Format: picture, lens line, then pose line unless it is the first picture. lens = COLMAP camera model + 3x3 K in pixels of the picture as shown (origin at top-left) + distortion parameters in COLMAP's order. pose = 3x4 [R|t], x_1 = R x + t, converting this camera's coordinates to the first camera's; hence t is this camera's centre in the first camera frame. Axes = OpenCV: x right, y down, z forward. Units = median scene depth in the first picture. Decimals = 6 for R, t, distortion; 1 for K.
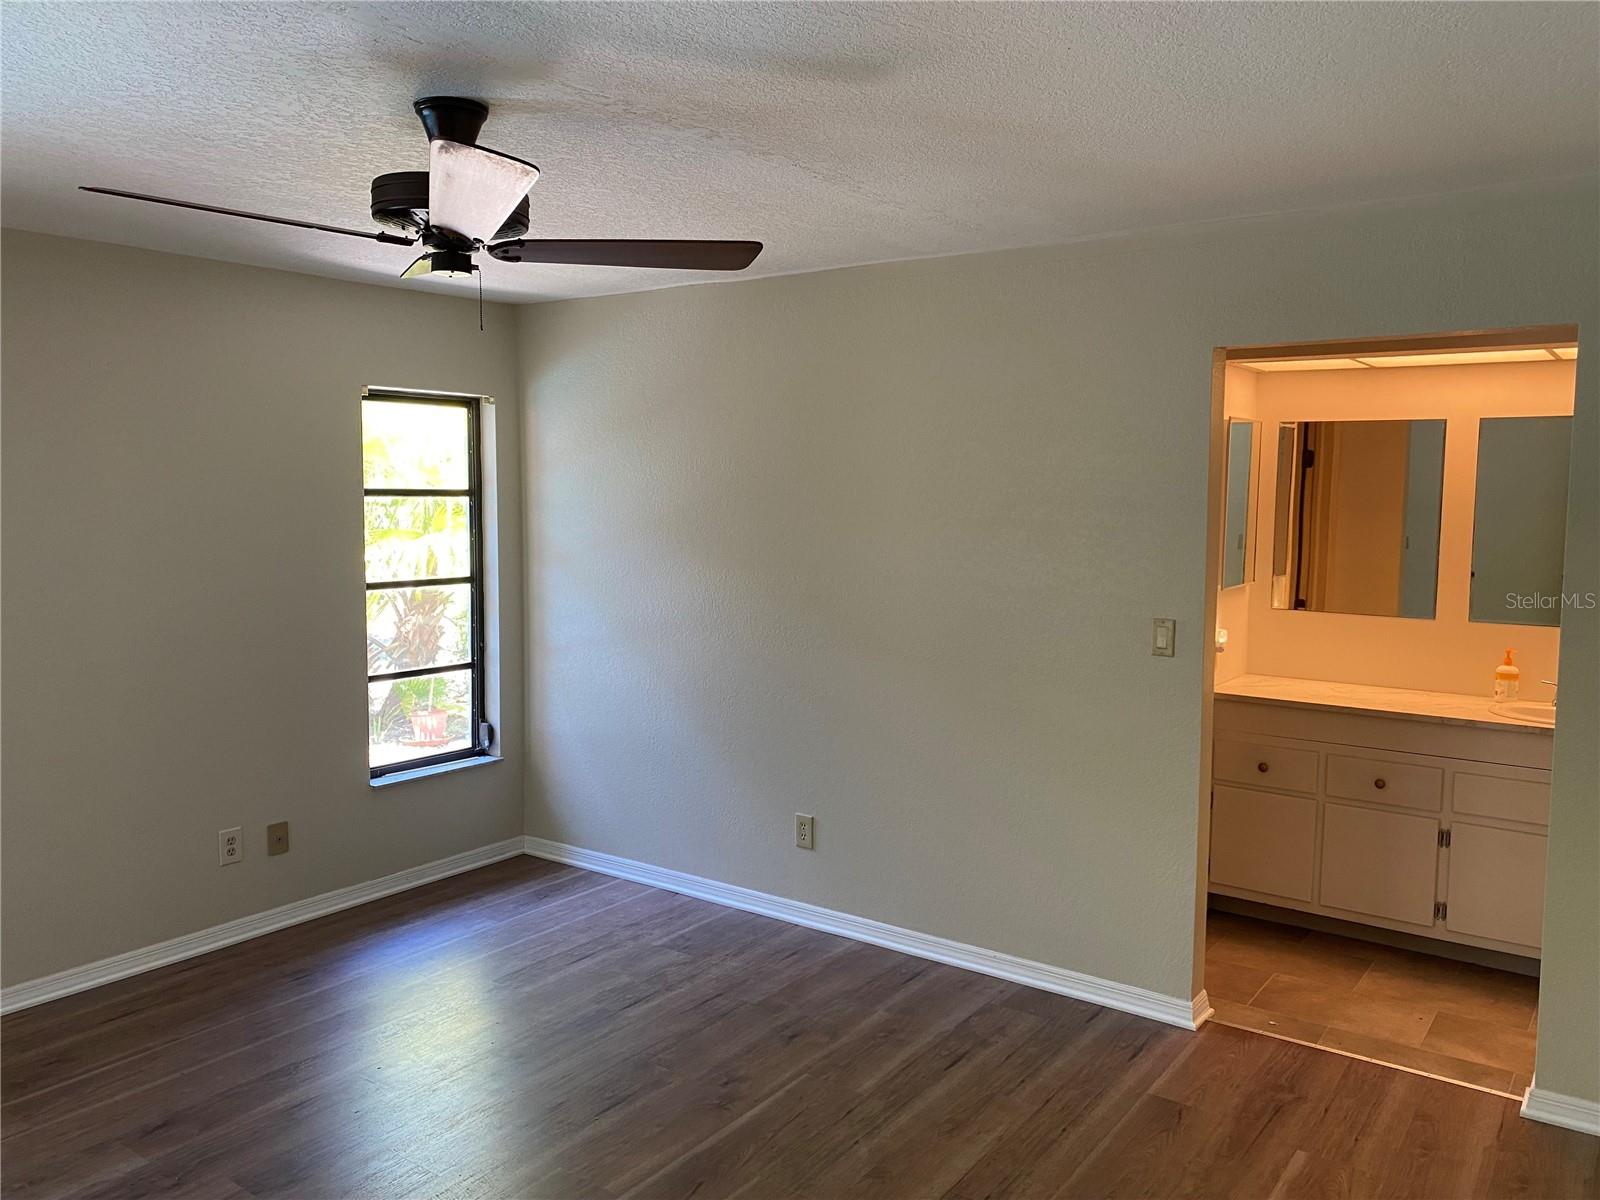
lens RADIAL K [[1241.7, 0, 814.1], [0, 1241.7, 600.8], [0, 0, 1]] dist [0.030126, -0.034259]
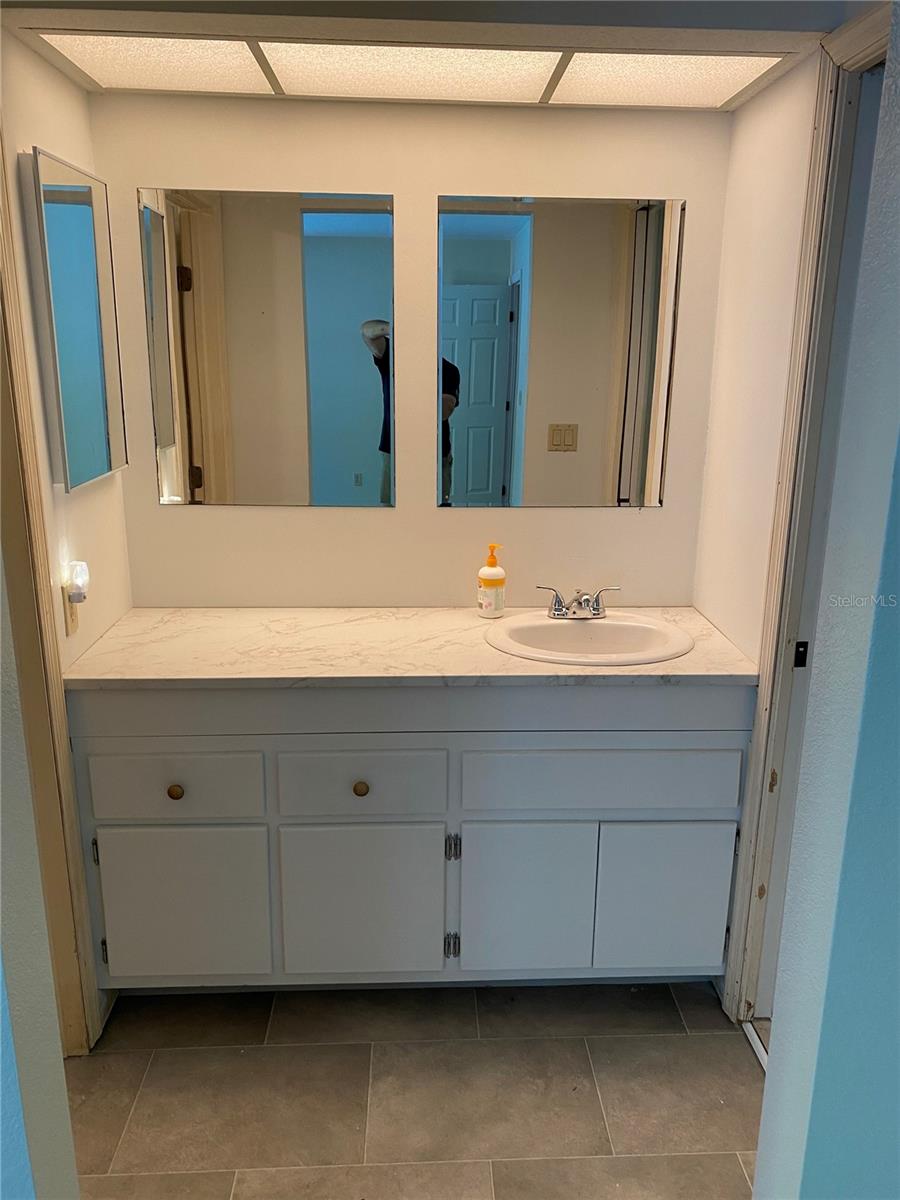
lens RADIAL K [[931.3, 0, 454.4], [0, 931.3, 592.0], [0, 0, 1]] dist [0.030126, -0.034259]
pose [[0.790686, -0.153842, 0.592577, 0.220554], [0.057460, 0.982289, 0.178347, -0.030190], [-0.609519, -0.106967, 0.785522, 0.593066]]
